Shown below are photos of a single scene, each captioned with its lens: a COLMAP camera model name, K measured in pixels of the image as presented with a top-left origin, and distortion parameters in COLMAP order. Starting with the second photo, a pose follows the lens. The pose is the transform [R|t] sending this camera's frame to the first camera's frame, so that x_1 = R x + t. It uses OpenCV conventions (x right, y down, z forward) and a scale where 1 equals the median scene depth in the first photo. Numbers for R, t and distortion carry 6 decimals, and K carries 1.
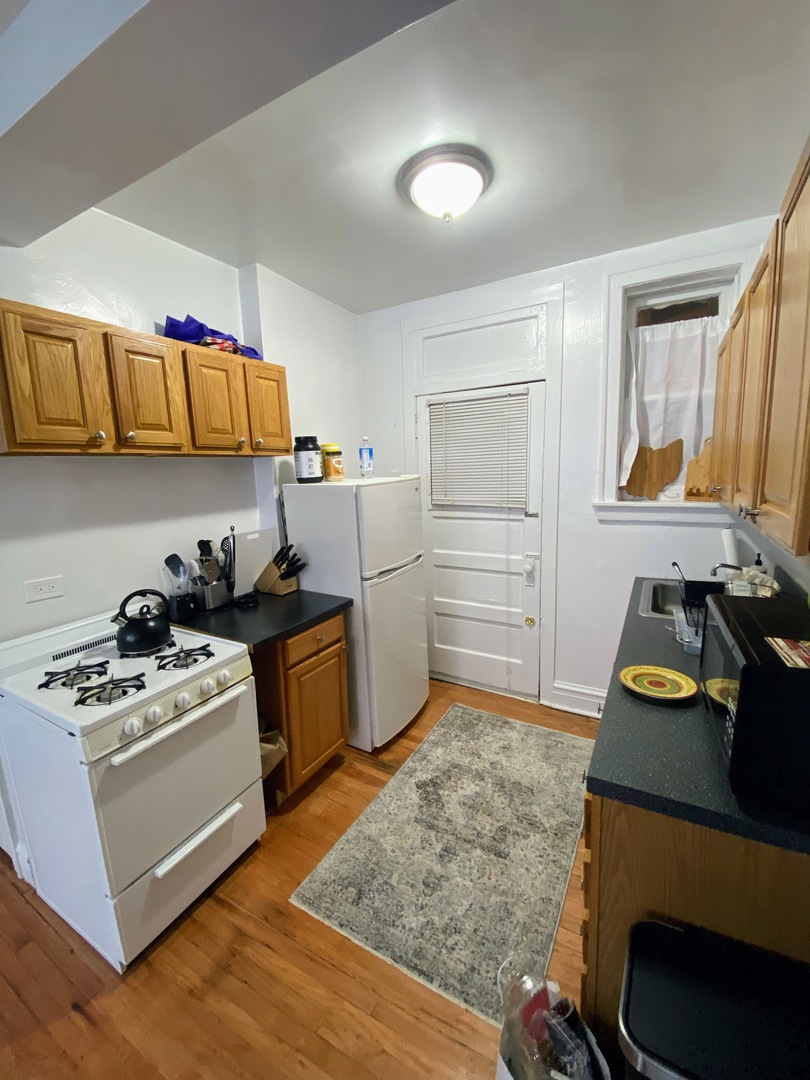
lens RADIAL K [[441.6, 0, 405.0], [0, 441.6, 540.0], [0, 0, 1]] dist [0.034576, -0.023877]
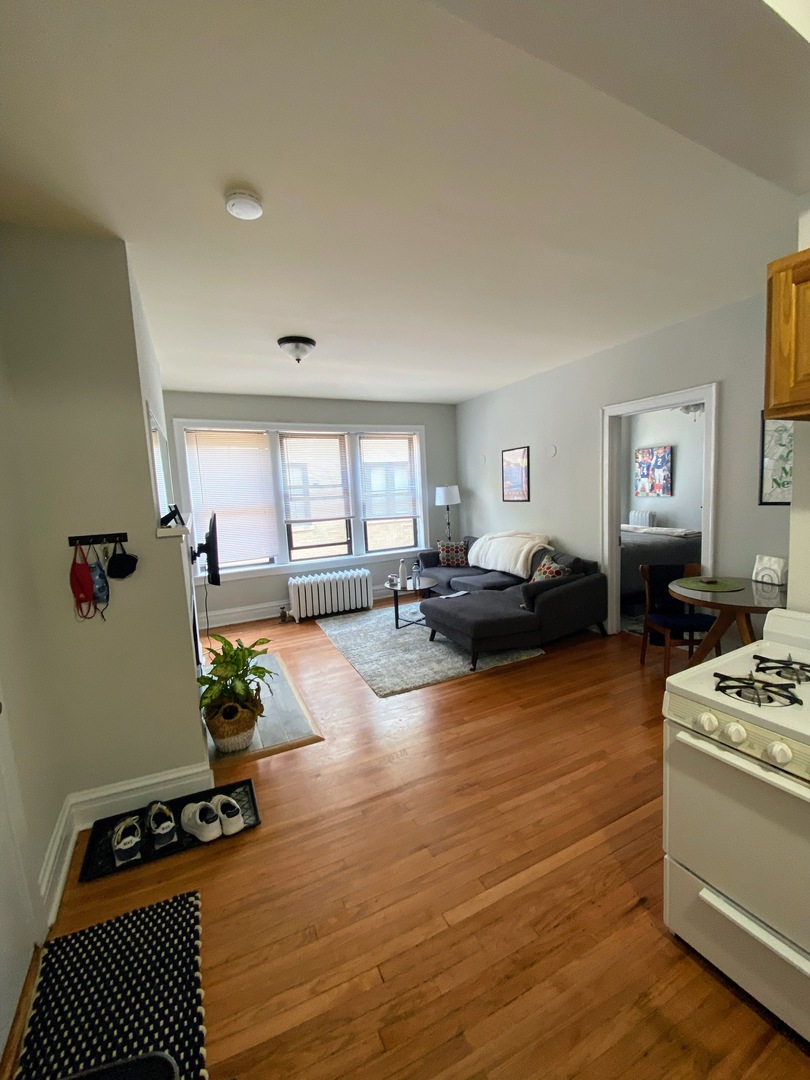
lens RADIAL K [[441.6, 0, 405.0], [0, 441.6, 540.0], [0, 0, 1]] dist [0.034576, -0.023877]
pose [[-0.577980, 0.160435, -0.800125, 0.331560], [-0.056675, 0.970225, 0.235482, -0.098558], [0.814081, 0.181451, -0.551678, 0.732082]]
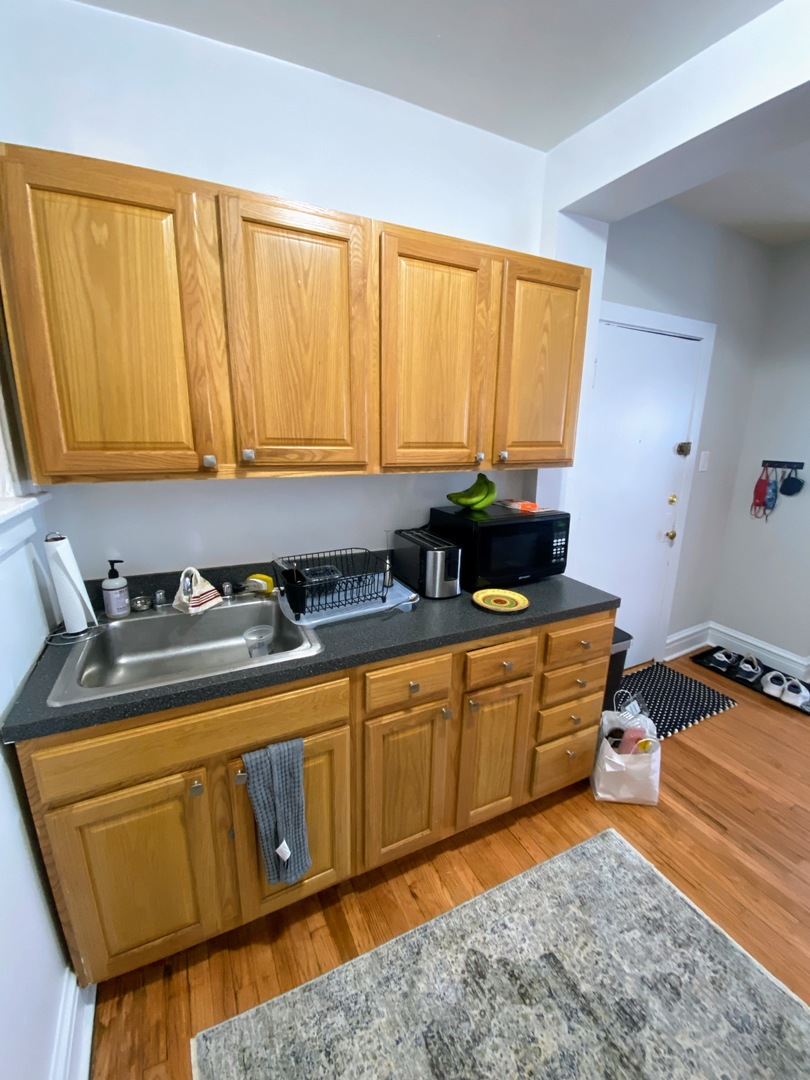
lens RADIAL K [[441.6, 0, 405.0], [0, 441.6, 540.0], [0, 0, 1]] dist [0.034576, -0.023877]
pose [[-0.832067, -0.102745, 0.545076, 0.096425], [0.103431, 0.936717, 0.334458, -0.211475], [-0.544946, 0.334670, -0.768785, 1.527471]]
